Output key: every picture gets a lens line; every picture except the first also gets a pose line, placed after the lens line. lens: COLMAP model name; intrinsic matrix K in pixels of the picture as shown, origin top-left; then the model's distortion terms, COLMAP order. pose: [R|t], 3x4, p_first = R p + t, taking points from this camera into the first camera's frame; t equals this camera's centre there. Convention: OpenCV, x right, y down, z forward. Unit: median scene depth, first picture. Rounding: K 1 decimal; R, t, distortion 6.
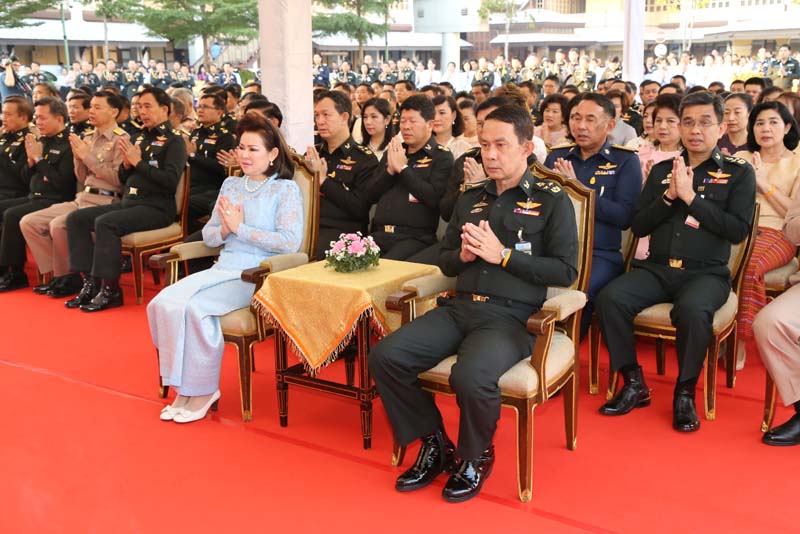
lens RADIAL K [[996.8, 0, 400.0], [0, 996.8, 267.0], [0, 0, 1]] dist [0.137007, -0.015380]
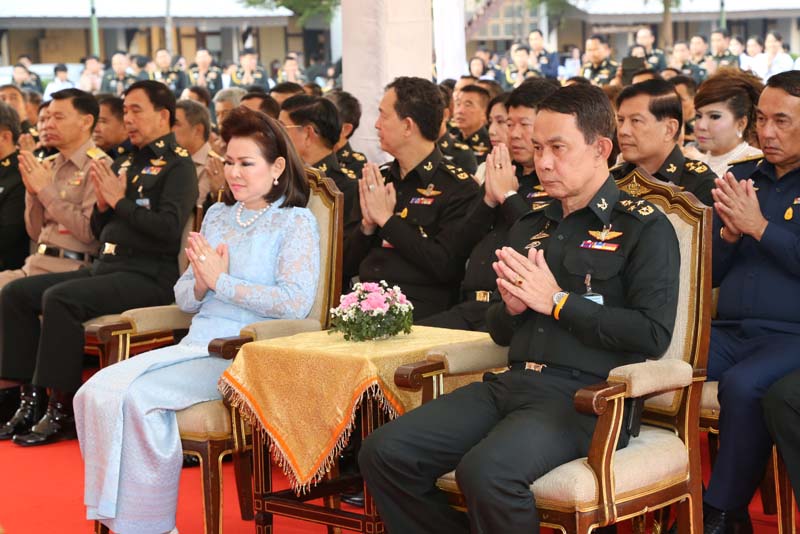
lens RADIAL K [[1983.5, 0, 400.0], [0, 1983.5, 267.0], [0, 0, 1]] dist [0.594495, -0.154262]
pose [[0.986813, 0.009268, -0.161597, 0.164505], [-0.024614, 0.995341, -0.093224, 0.070297], [0.159981, 0.095972, 0.982444, -0.253414]]
